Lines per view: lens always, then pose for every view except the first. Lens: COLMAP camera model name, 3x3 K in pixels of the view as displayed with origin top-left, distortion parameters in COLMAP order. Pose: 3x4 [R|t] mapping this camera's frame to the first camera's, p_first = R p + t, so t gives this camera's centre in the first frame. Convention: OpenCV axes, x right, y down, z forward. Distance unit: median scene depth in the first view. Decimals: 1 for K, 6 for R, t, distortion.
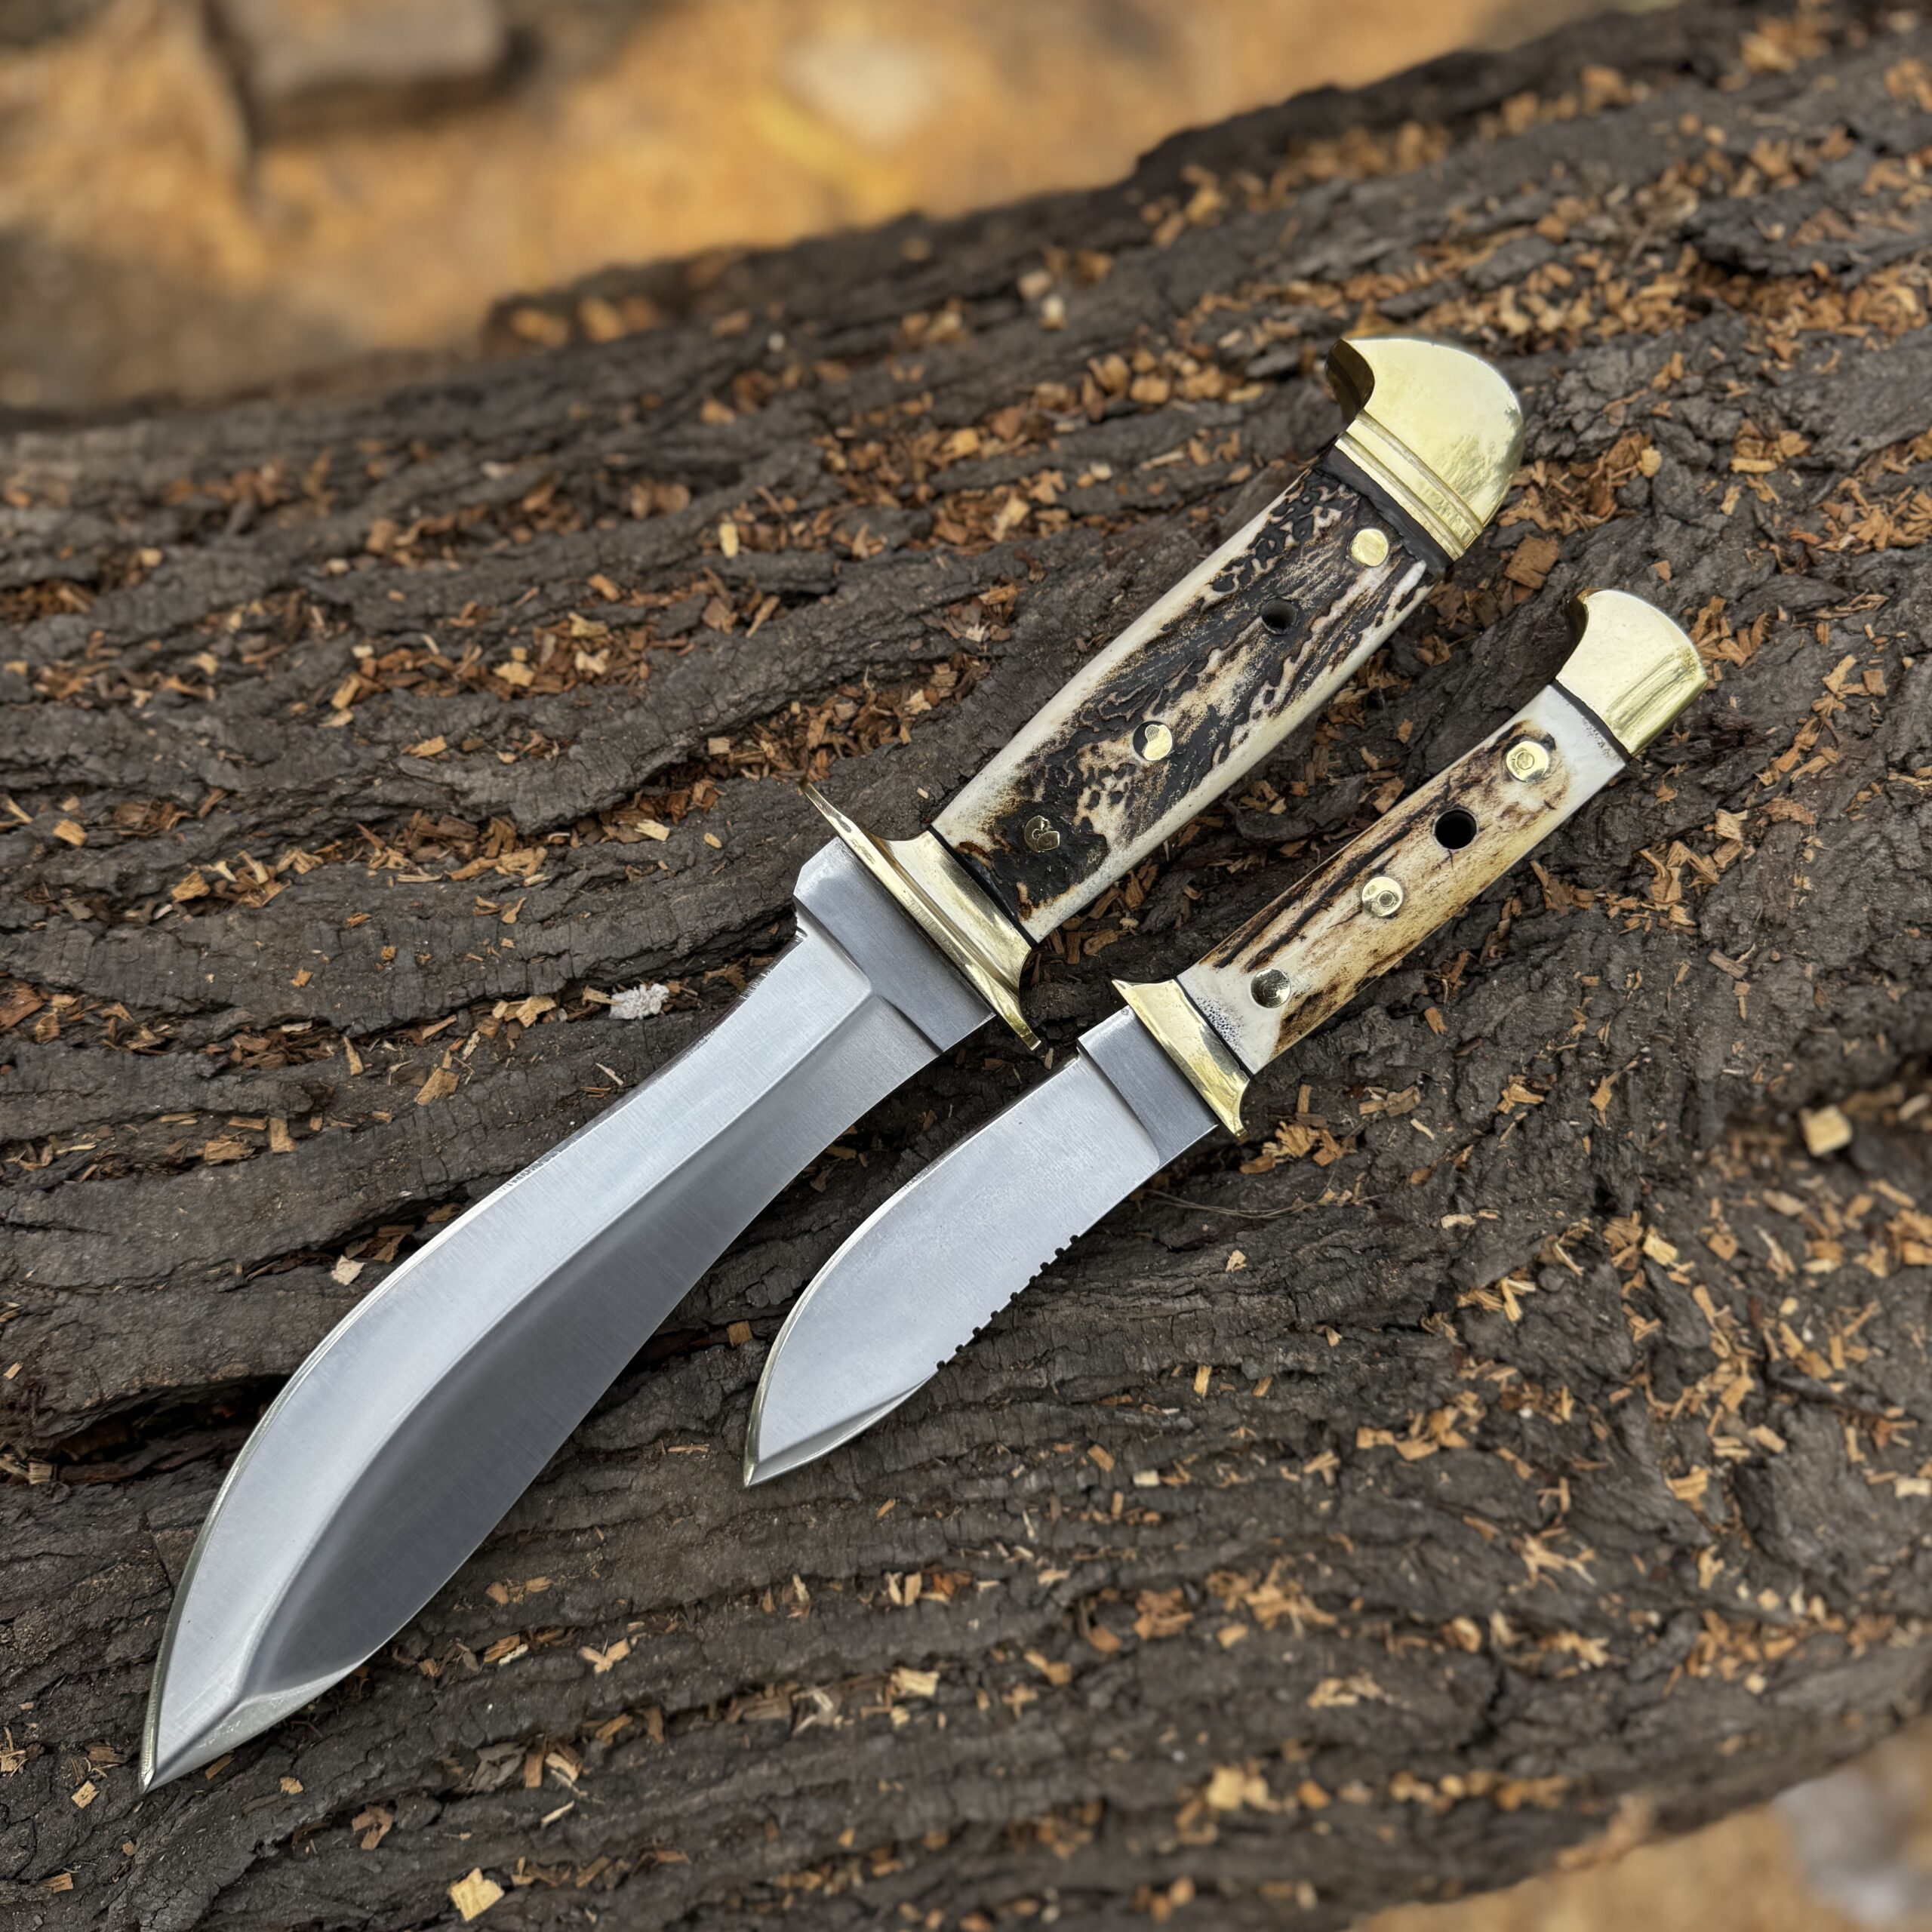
lens RADIAL K [[1990.4, 0, 966.0], [0, 1990.4, 966.0], [0, 0, 1]] dist [0.196459, -0.702485]
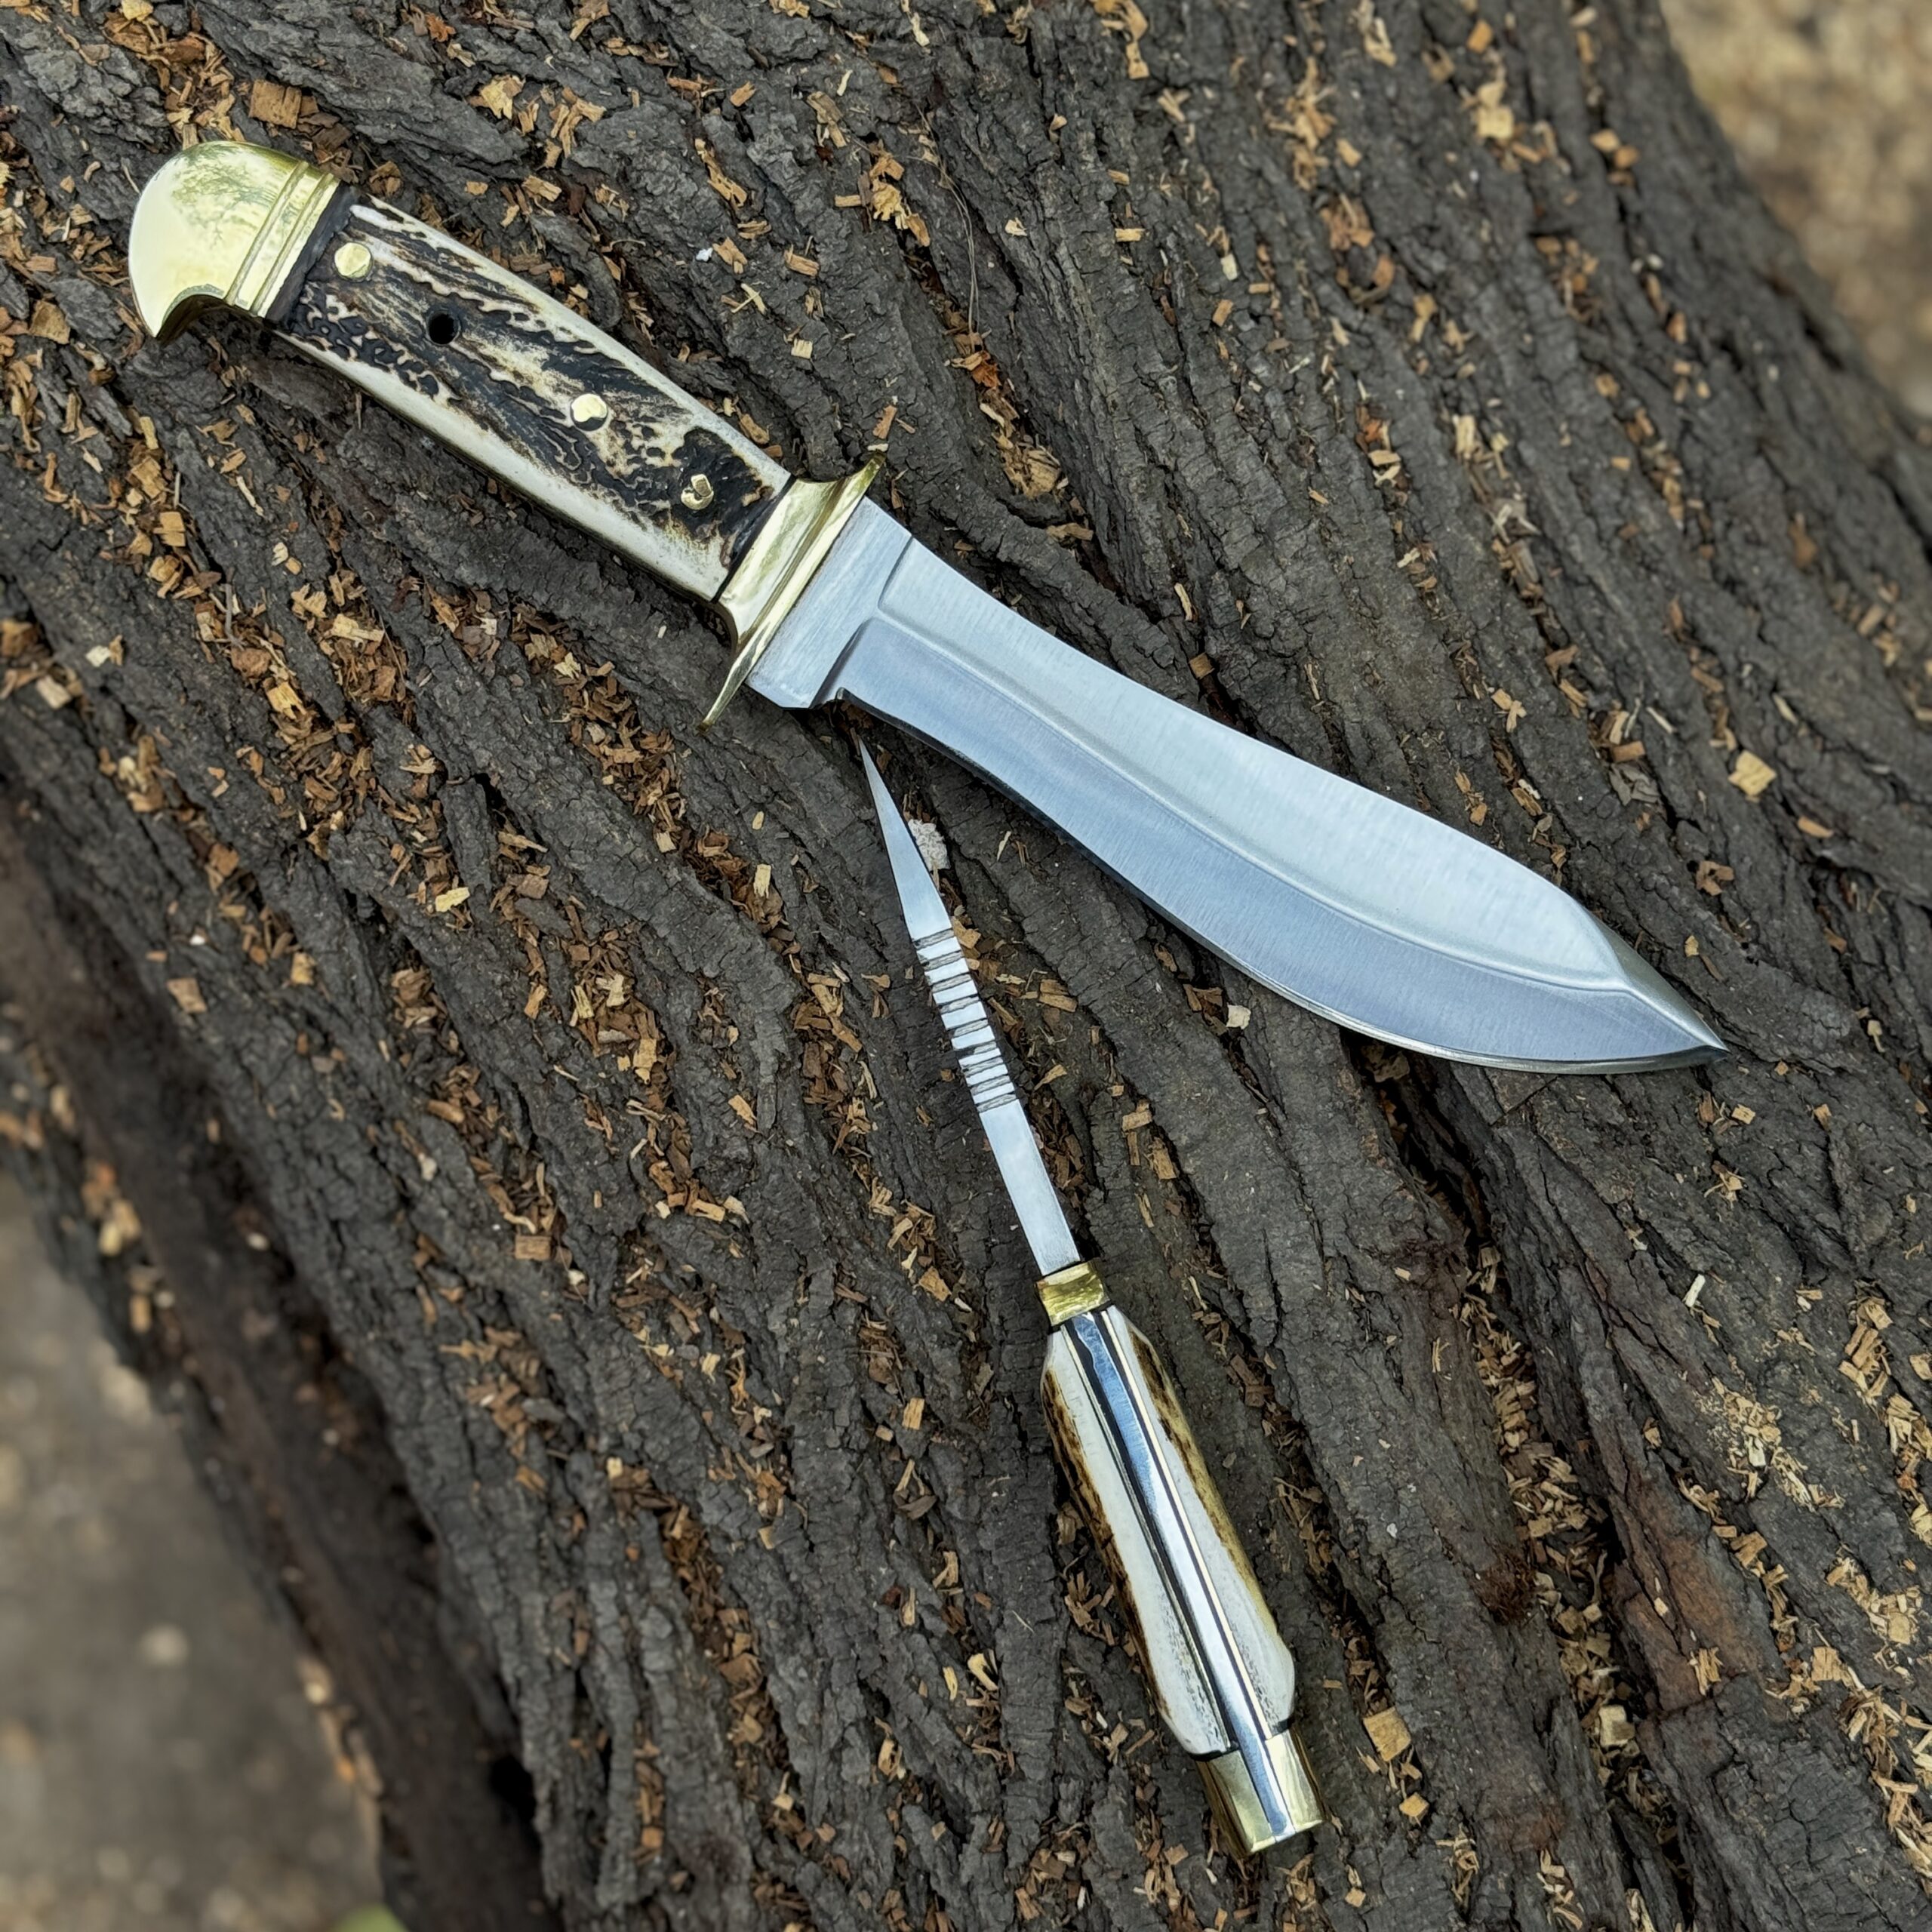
lens RADIAL K [[3534.7, 0, 1074.2], [0, 3534.7, 969.4], [0, 0, 1]] dist [0.007372, 0.318843]
pose [[-0.261089, -0.962861, -0.068788, -0.117836], [0.949026, -0.269067, 0.164171, -0.228370], [-0.176582, -0.022418, 0.984031, -0.826163]]
